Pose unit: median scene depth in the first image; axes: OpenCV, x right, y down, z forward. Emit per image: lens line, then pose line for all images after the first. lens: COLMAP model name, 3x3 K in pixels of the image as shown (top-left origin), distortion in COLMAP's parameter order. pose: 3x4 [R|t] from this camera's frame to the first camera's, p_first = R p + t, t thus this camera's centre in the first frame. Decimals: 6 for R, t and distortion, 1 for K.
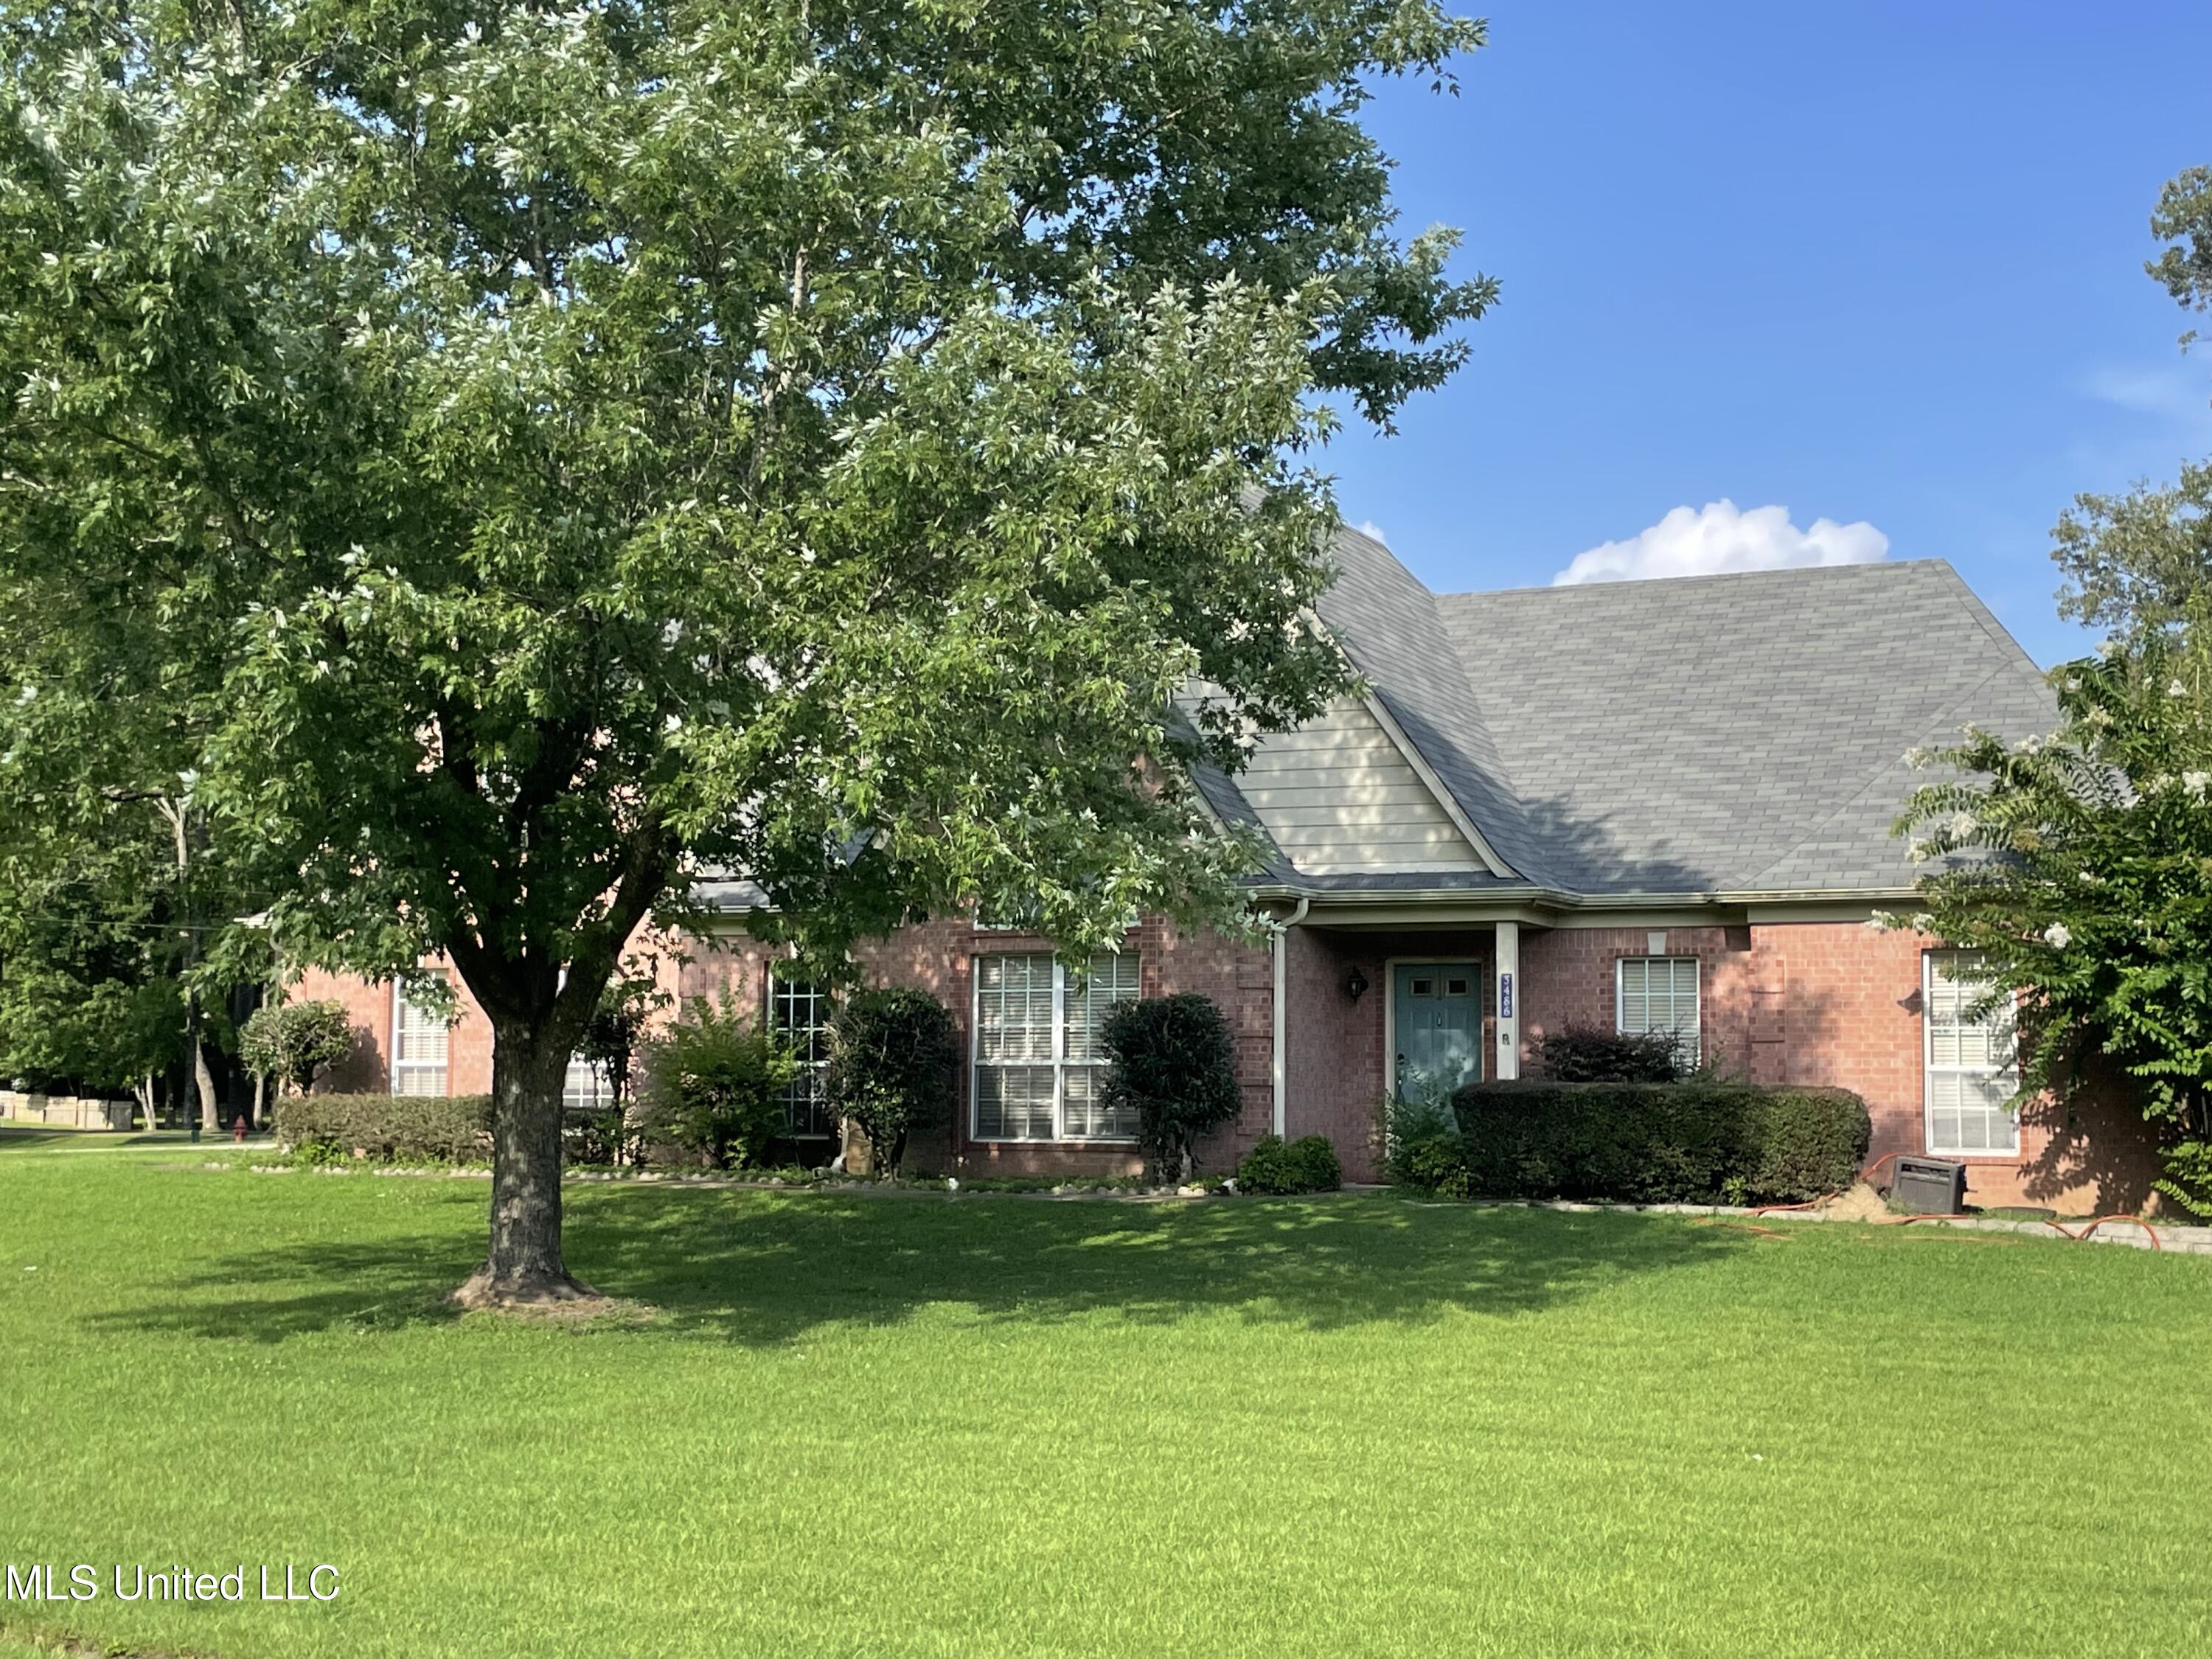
lens RADIAL K [[2986.0, 0, 1071.3], [0, 2986.0, 753.7], [0, 0, 1]] dist [0.094412, 0.000000]
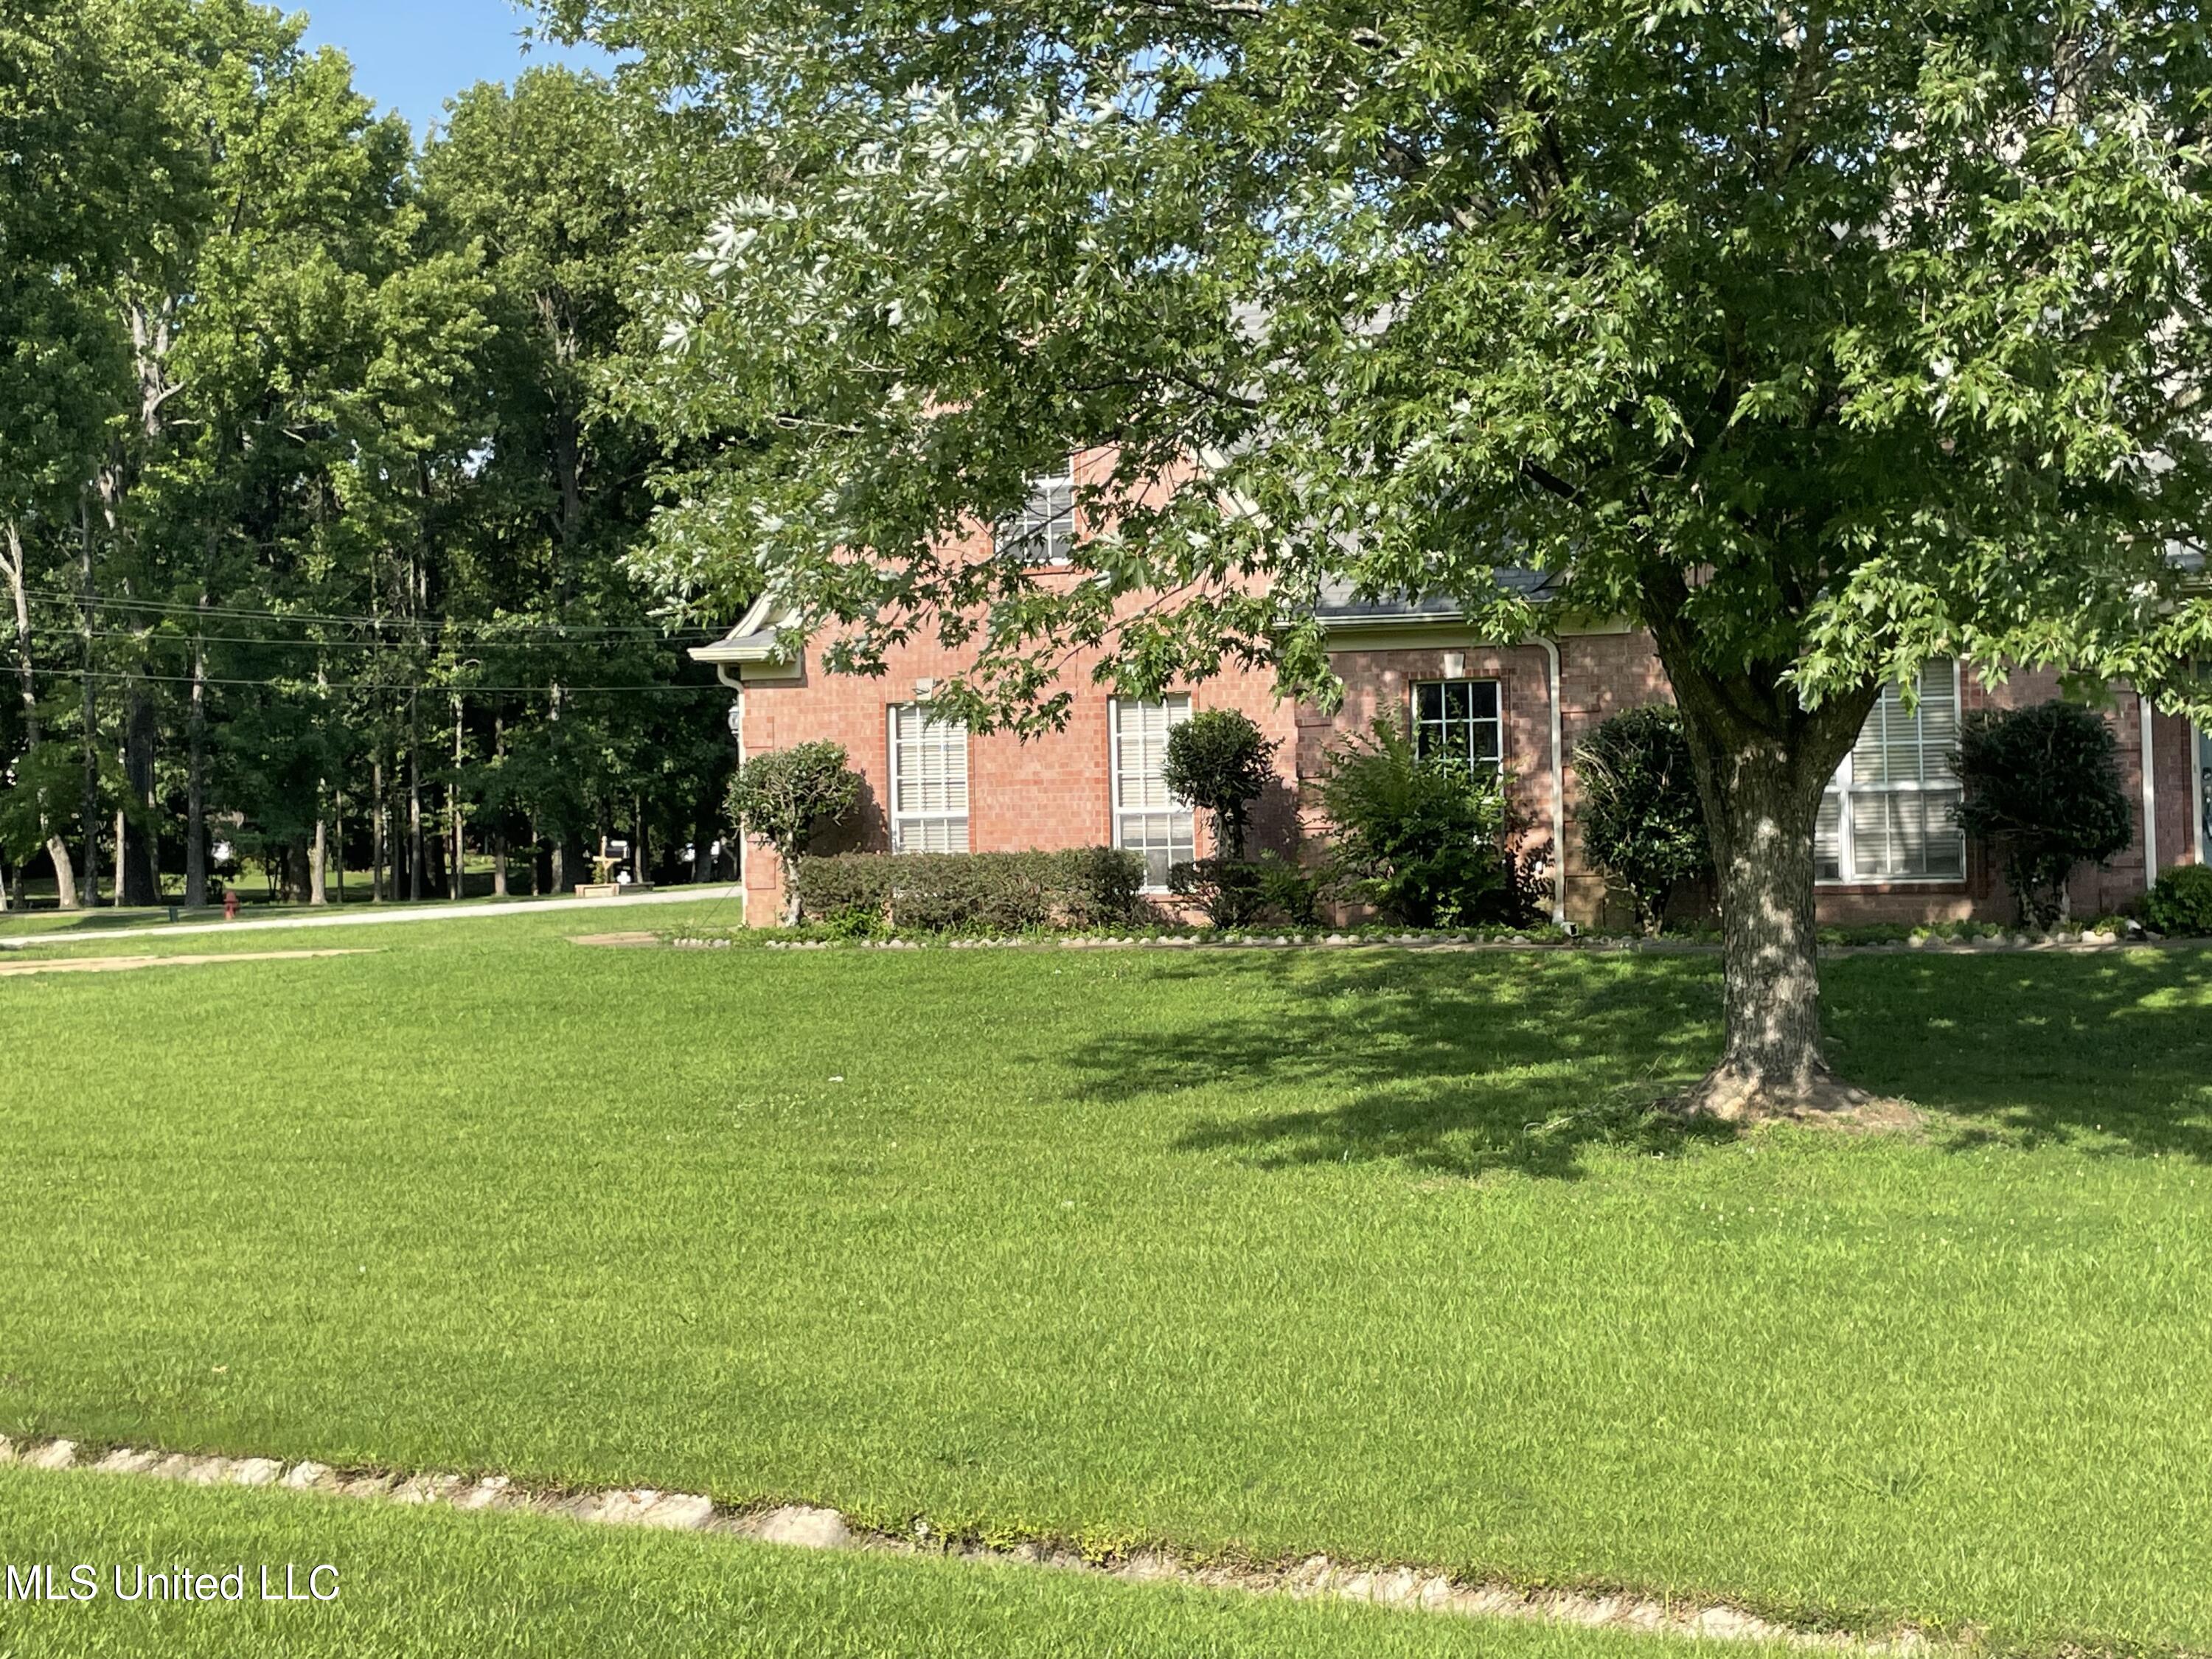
lens RADIAL K [[2986.0, 0, 1085.4], [0, 2986.0, 809.5], [0, 0, 1]] dist [0.094412, 0.000000]
pose [[0.993821, -0.030212, 0.106807, -0.296080], [0.018970, 0.994318, 0.104747, 0.016561], [-0.109364, -0.102074, 0.988747, 0.187006]]
